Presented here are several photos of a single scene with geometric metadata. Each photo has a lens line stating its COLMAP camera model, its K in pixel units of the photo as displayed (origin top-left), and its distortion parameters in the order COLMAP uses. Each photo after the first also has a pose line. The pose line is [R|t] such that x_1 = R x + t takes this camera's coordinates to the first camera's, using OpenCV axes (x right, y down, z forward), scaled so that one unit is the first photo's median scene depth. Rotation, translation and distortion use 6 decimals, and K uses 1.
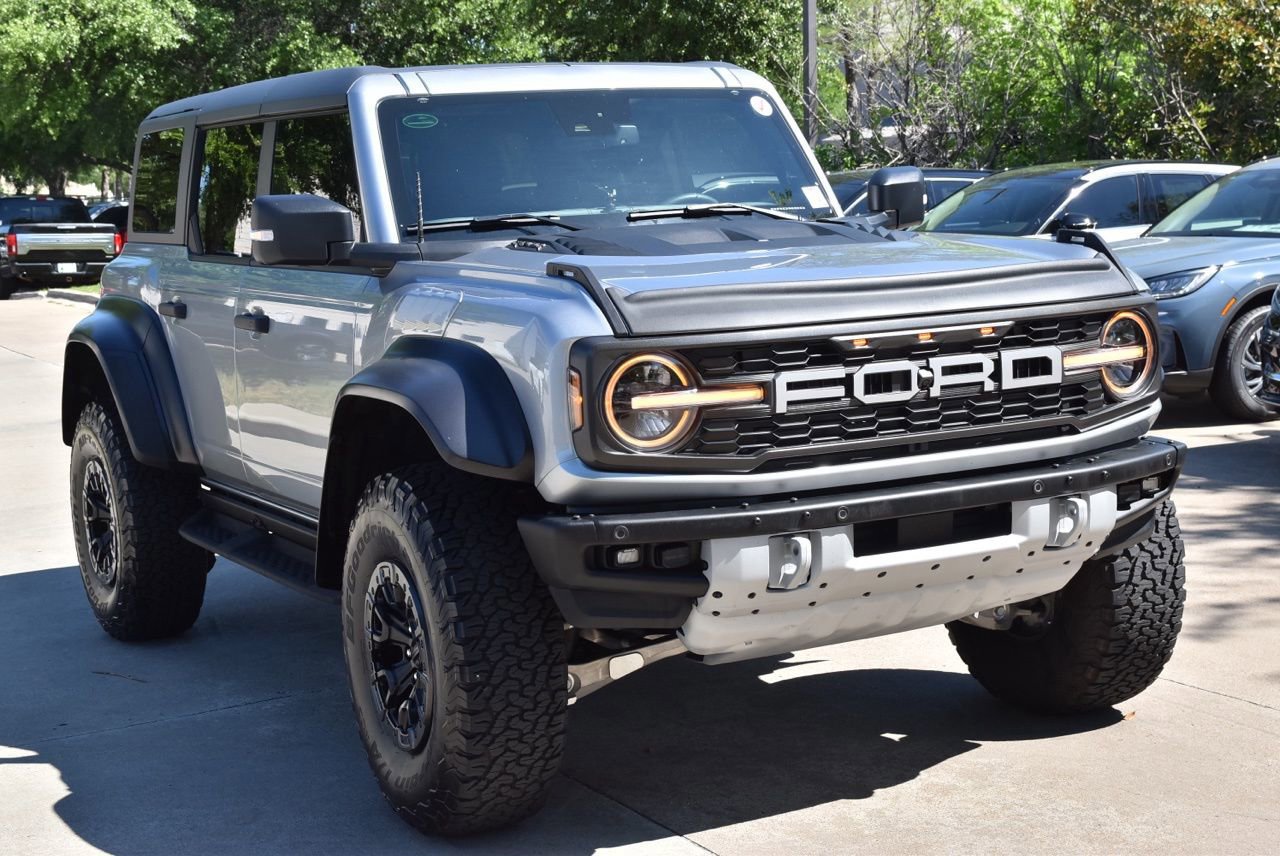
lens RADIAL K [[2079.6, 0, 640.0], [0, 2079.6, 428.0], [0, 0, 1]] dist [0.017586, 1.057963]
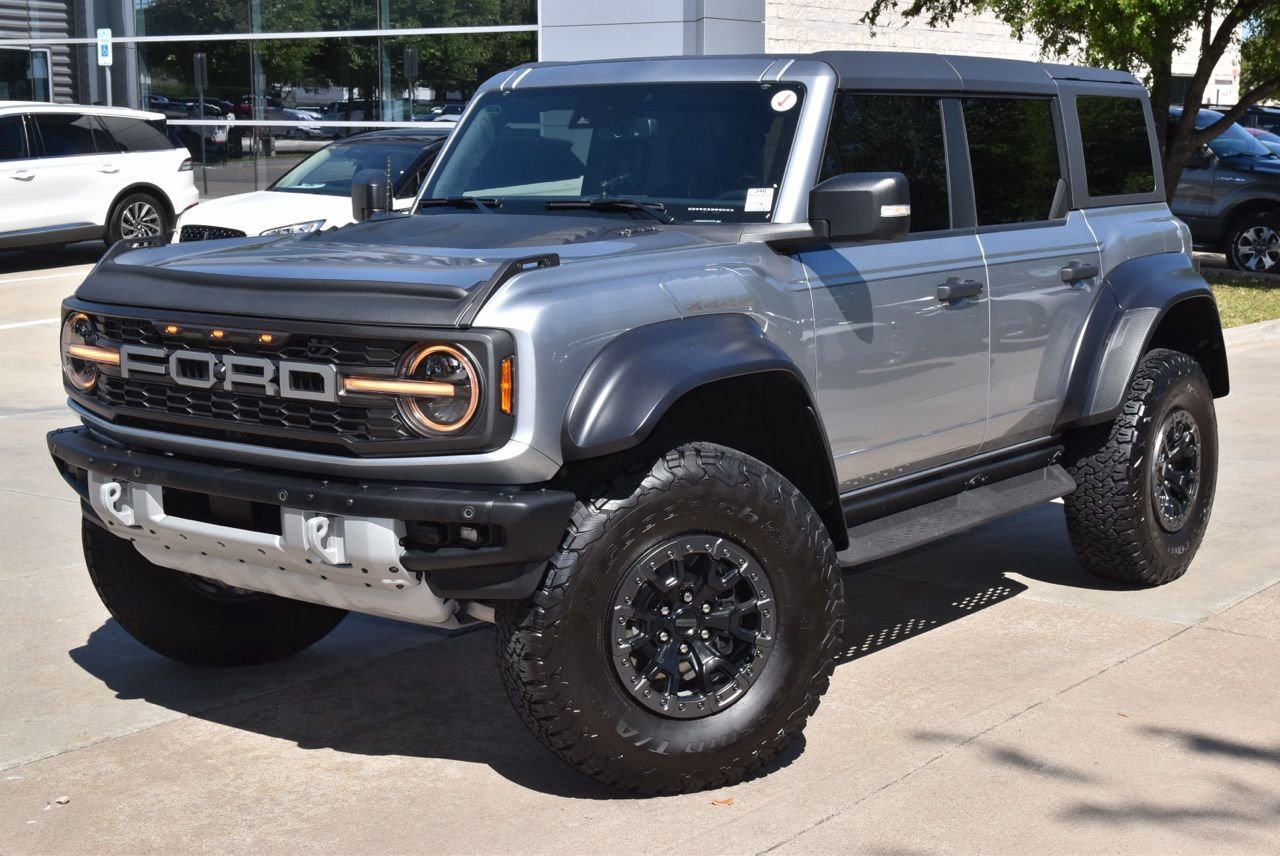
lens RADIAL K [[1883.2, 0, 640.0], [0, 1883.2, 428.0], [0, 0, 1]] dist [0.025457, 0.018984]
pose [[0.416512, 0.178610, -0.891412, 1.096862], [-0.125791, 0.982402, 0.138066, -0.156554], [0.900386, 0.054626, 0.431650, 0.762696]]
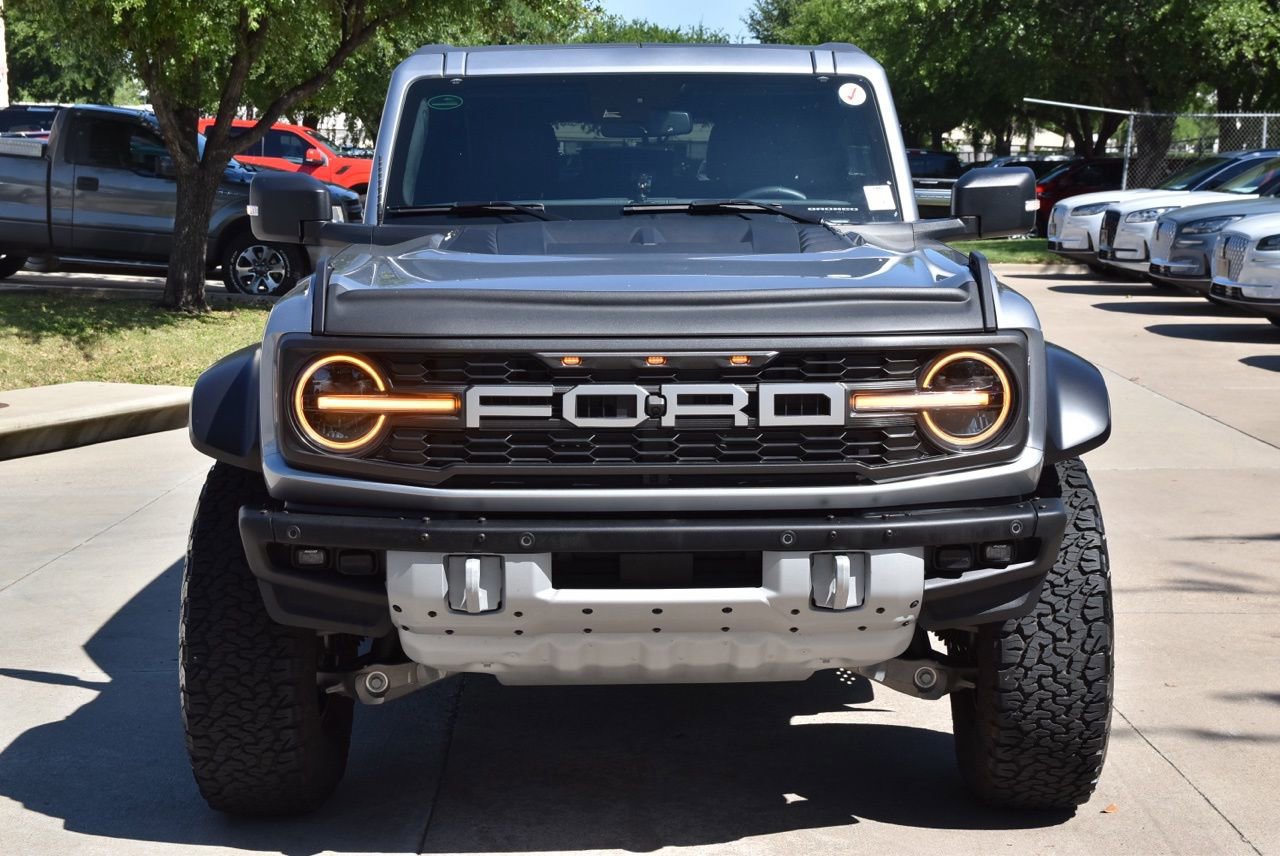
lens RADIAL K [[2246.6, 0, 640.0], [0, 2246.6, 428.0], [0, 0, 1]] dist [0.090458, 0.127402]
pose [[0.889282, 0.094751, -0.447437, 0.567493], [-0.088970, 0.995455, 0.033972, -0.046416], [0.448622, 0.009598, 0.893670, 0.109127]]
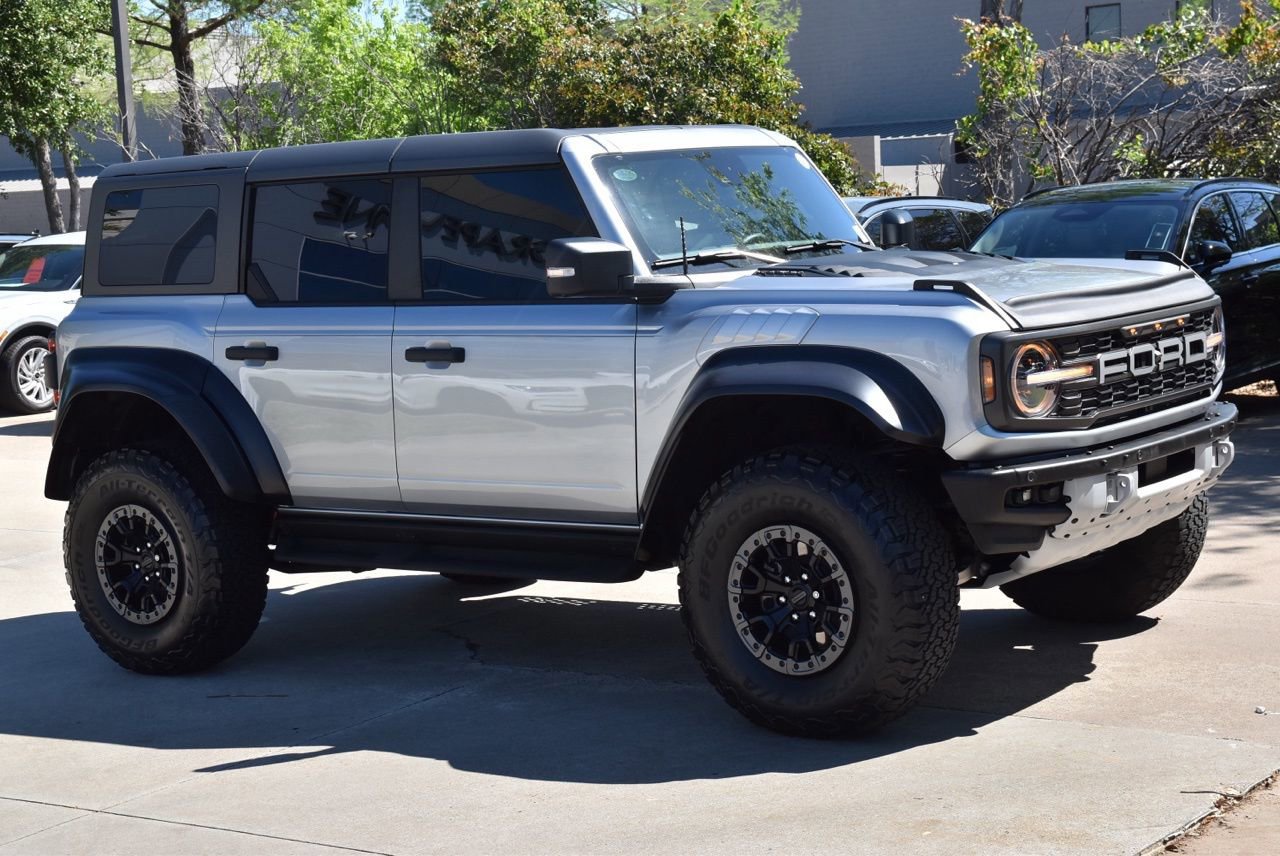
lens RADIAL K [[2246.6, 0, 640.0], [0, 2246.6, 428.0], [0, 0, 1]] dist [0.090458, 0.127402]
pose [[0.904082, -0.055477, 0.423742, -0.789072], [0.070796, 0.997280, -0.020483, 0.028864], [-0.421453, 0.048518, 0.905551, -0.193879]]
